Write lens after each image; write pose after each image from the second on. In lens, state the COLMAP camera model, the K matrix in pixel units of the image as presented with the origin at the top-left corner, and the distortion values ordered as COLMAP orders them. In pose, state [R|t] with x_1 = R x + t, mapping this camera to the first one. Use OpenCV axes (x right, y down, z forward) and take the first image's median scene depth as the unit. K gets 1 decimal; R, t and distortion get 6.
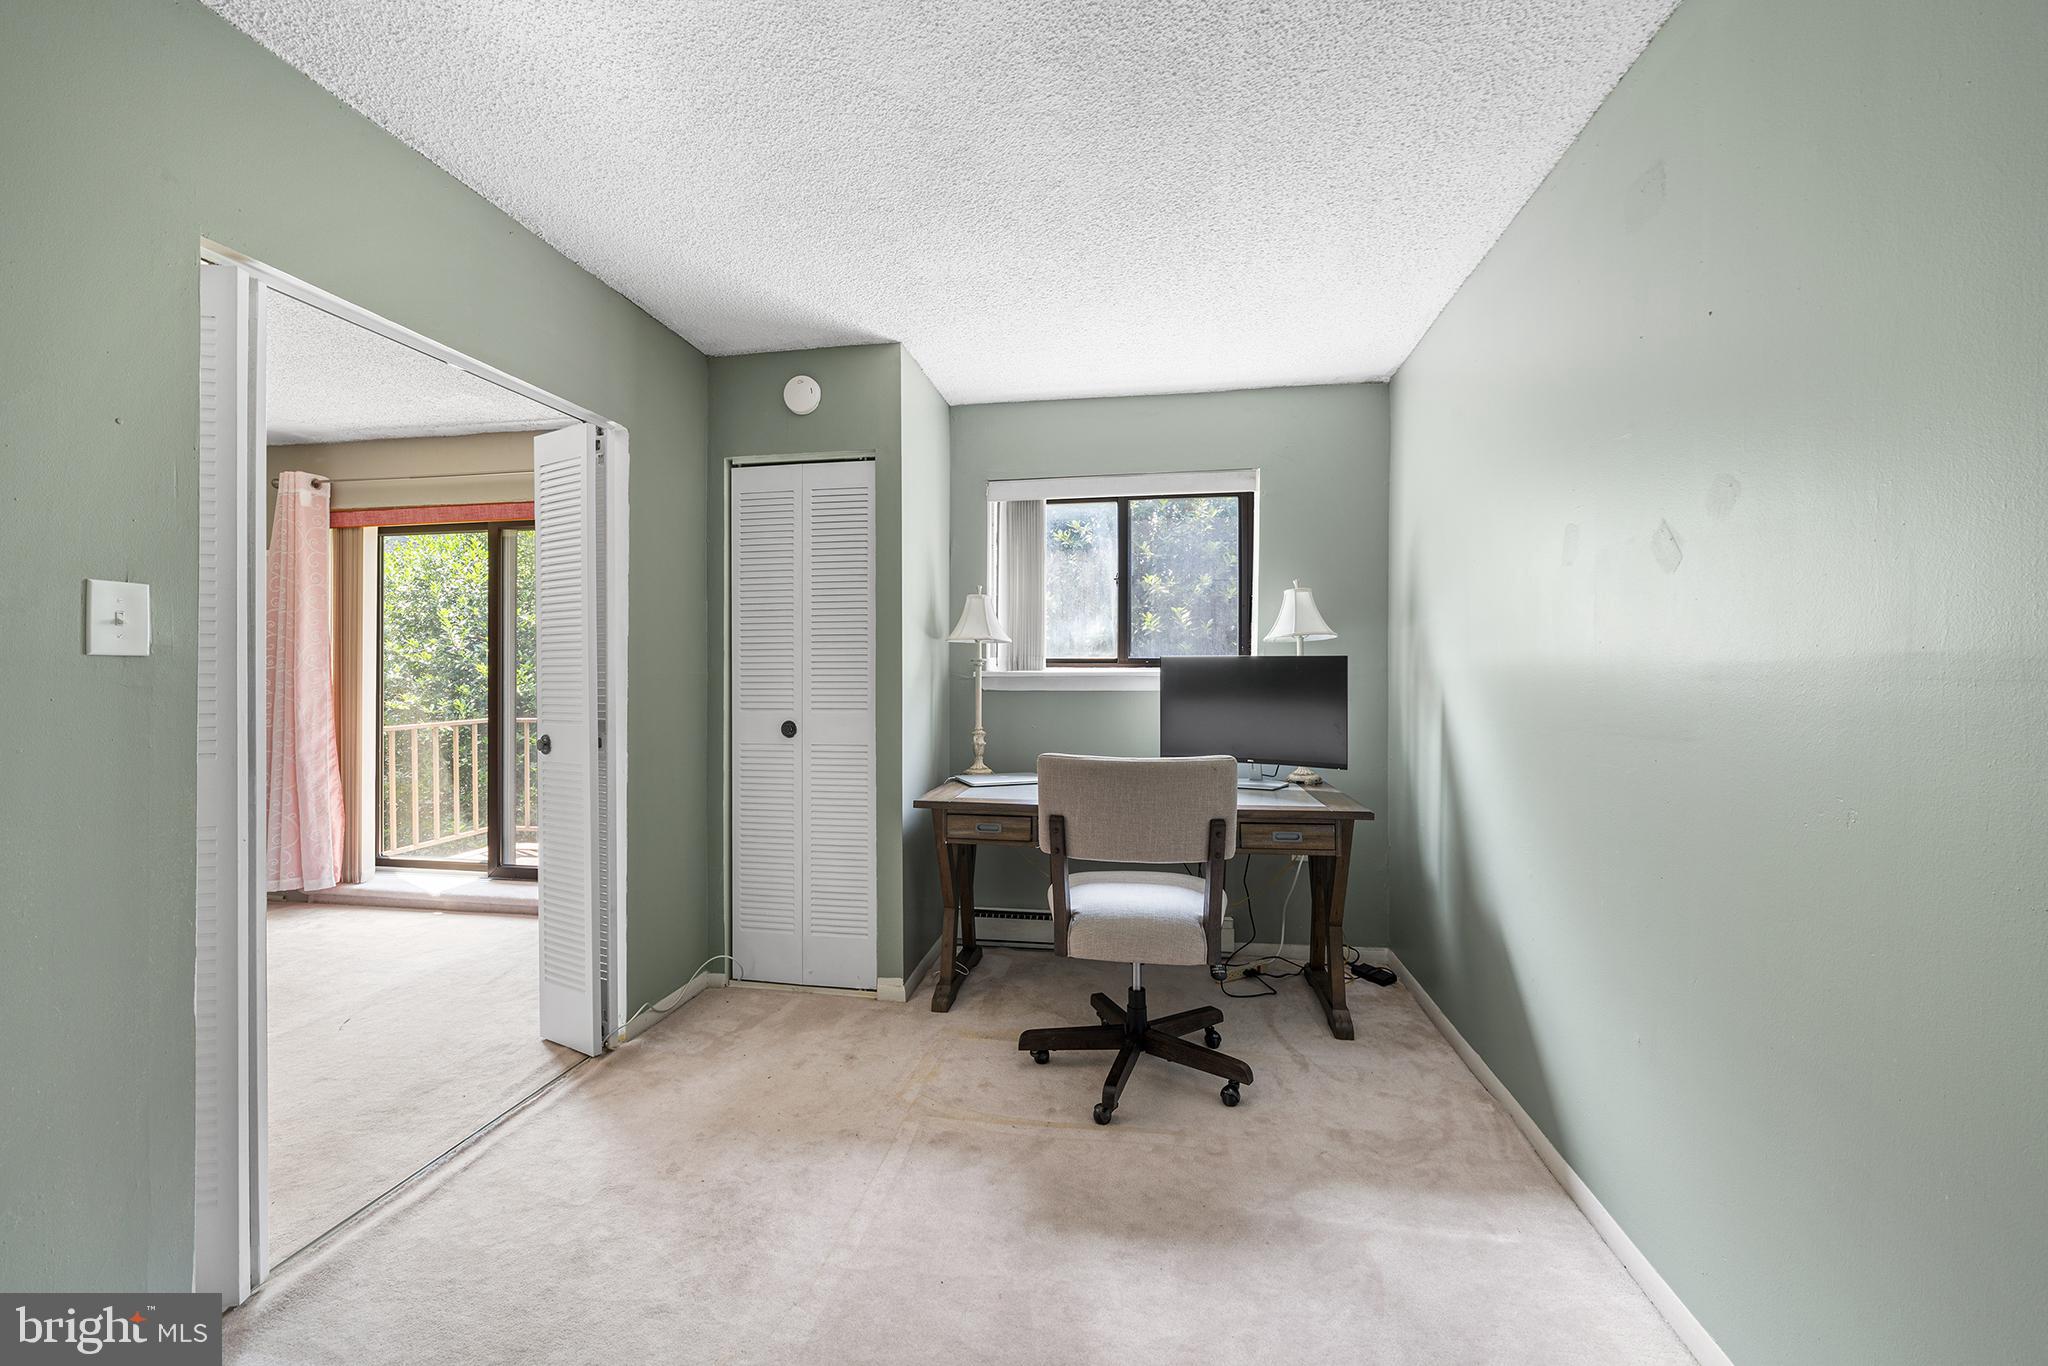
lens RADIAL K [[834.6, 0, 1021.9], [0, 834.6, 676.7], [0, 0, 1]] dist [0.000104, -0.000451]
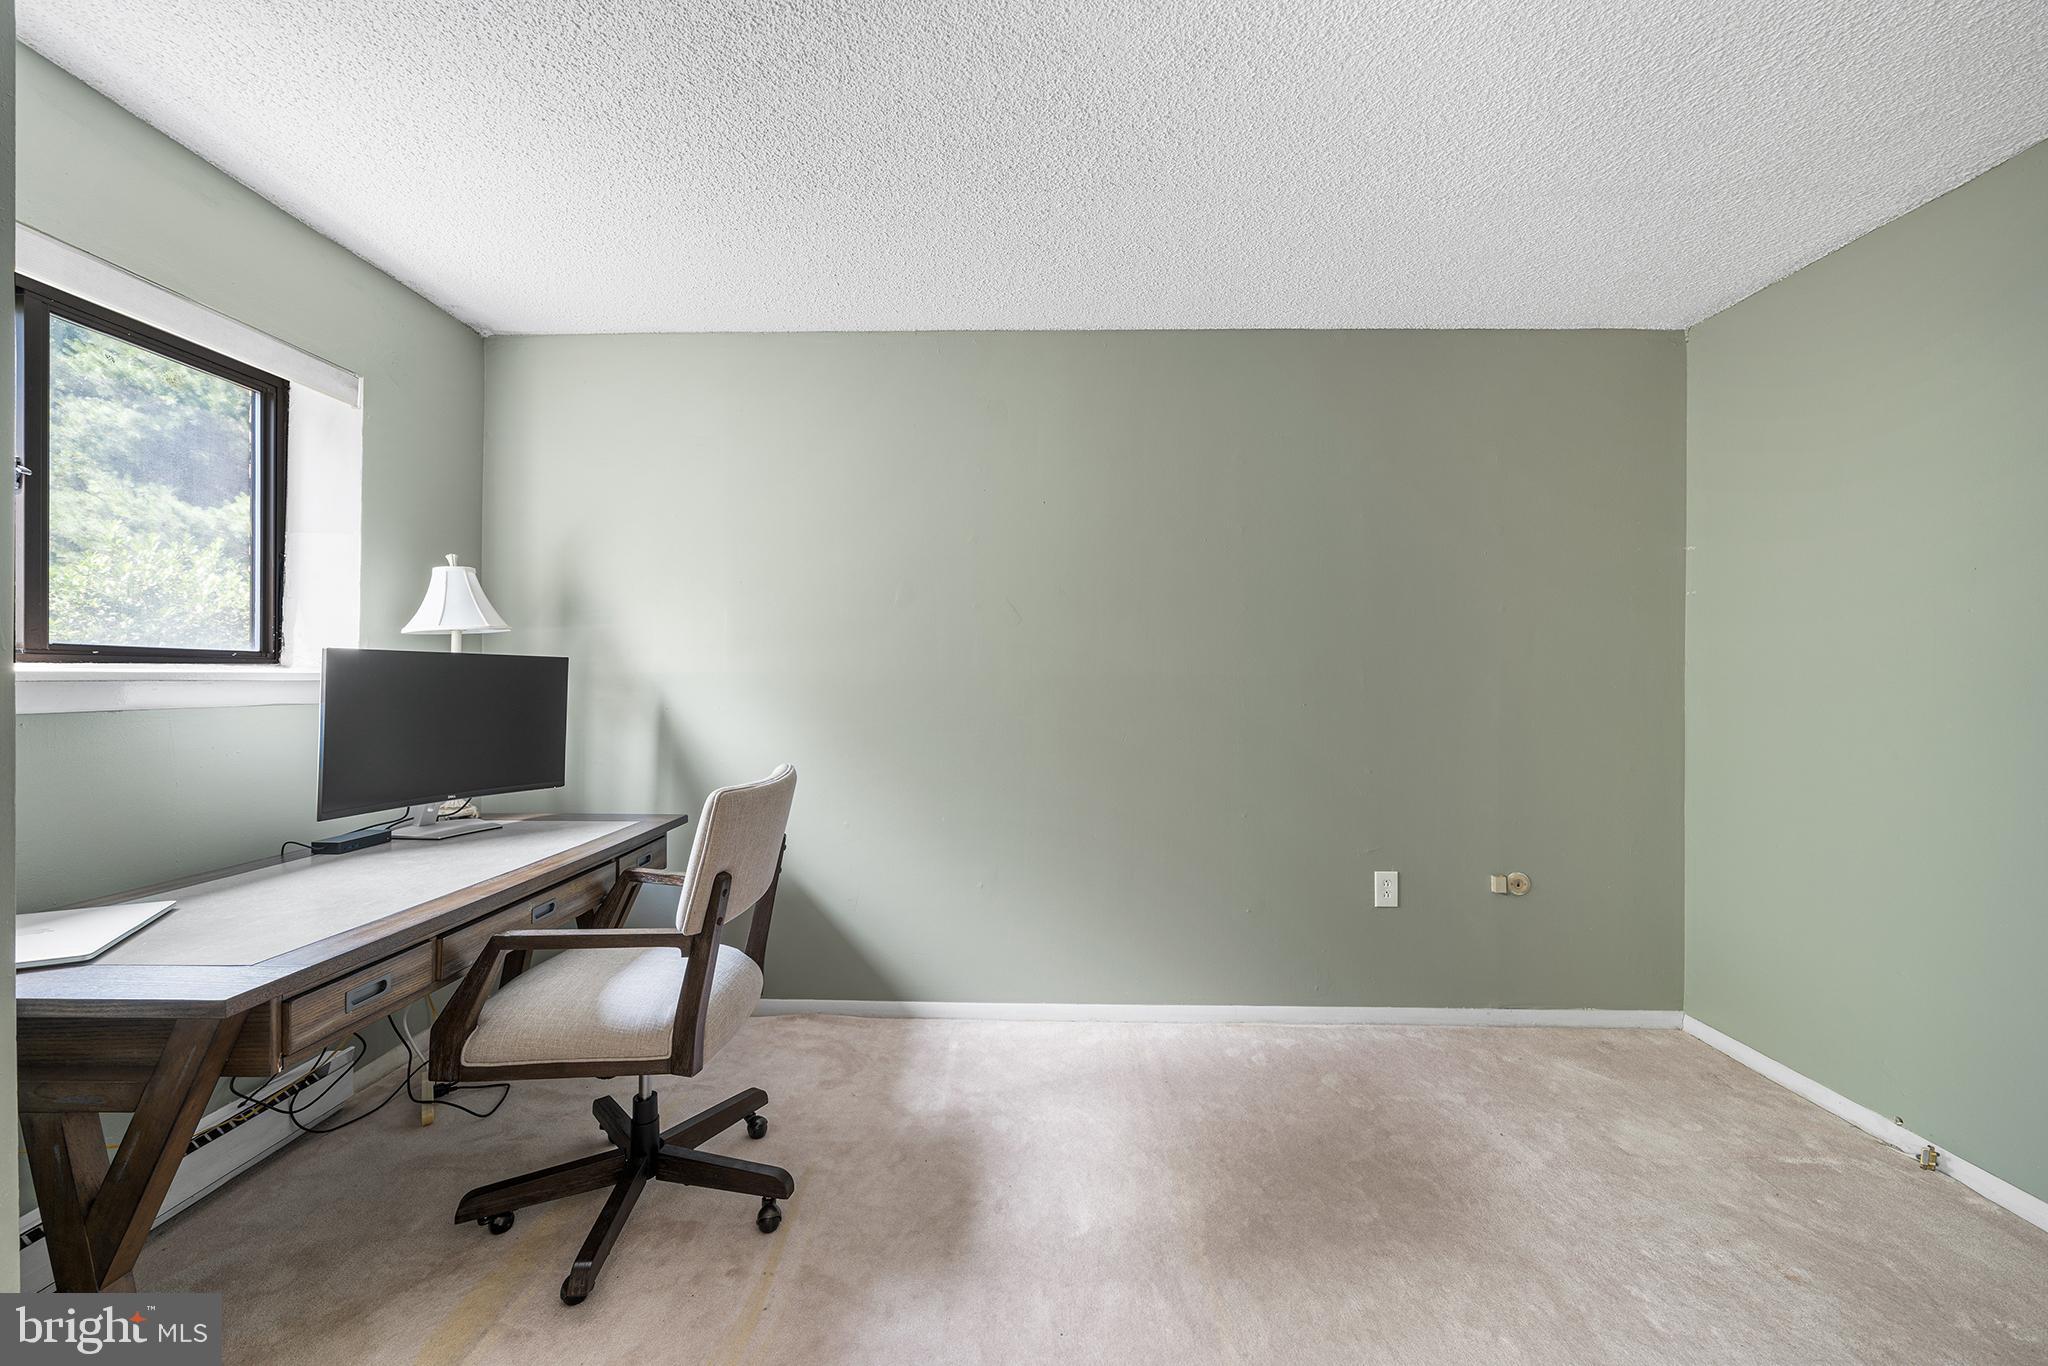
lens RADIAL K [[834.6, 0, 1017.6], [0, 834.6, 674.3], [0, 0, 1]] dist [0.000104, -0.000451]
pose [[-0.172087, -0.000964, 0.985081, -0.758555], [-0.001137, 0.999999, 0.000780, -0.009305], [-0.985081, -0.000986, -0.172088, 0.913733]]
